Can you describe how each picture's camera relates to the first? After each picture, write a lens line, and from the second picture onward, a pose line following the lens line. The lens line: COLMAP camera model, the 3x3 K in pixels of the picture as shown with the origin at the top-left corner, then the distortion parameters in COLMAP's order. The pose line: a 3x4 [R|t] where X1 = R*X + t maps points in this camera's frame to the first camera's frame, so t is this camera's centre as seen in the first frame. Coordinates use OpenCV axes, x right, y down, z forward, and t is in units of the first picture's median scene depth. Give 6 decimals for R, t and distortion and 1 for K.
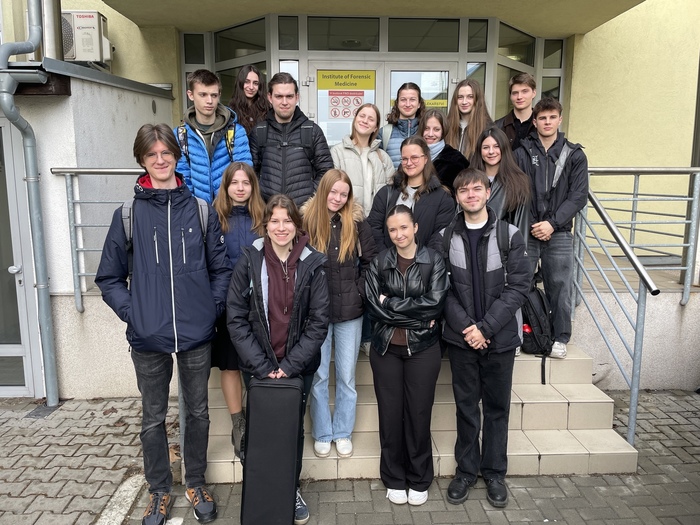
lens RADIAL K [[536.5, 0, 338.1], [0, 536.5, 258.5], [0, 0, 1]] dist [0.075265, -0.003127]
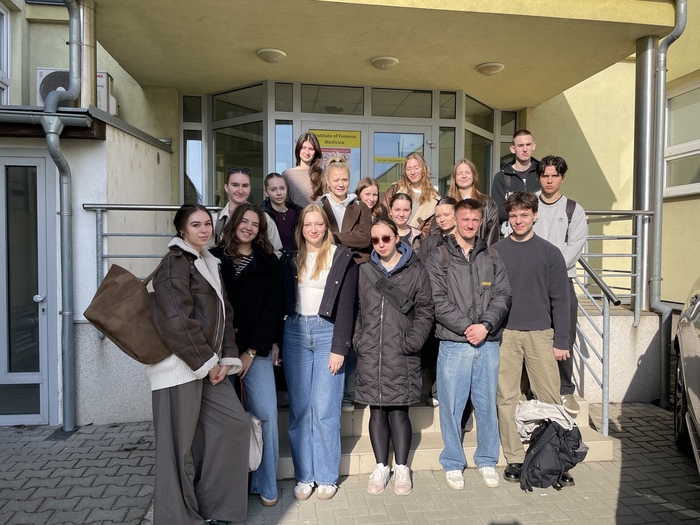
lens RADIAL K [[533.0, 0, 350.0], [0, 533.0, 262.5], [0, 0, 1]] dist [0.108722, -0.003151]
pose [[0.994830, -0.000613, 0.101550, -0.098282], [0.012304, 0.993343, -0.114536, 0.077248], [-0.100804, 0.115193, 0.988215, -0.107737]]
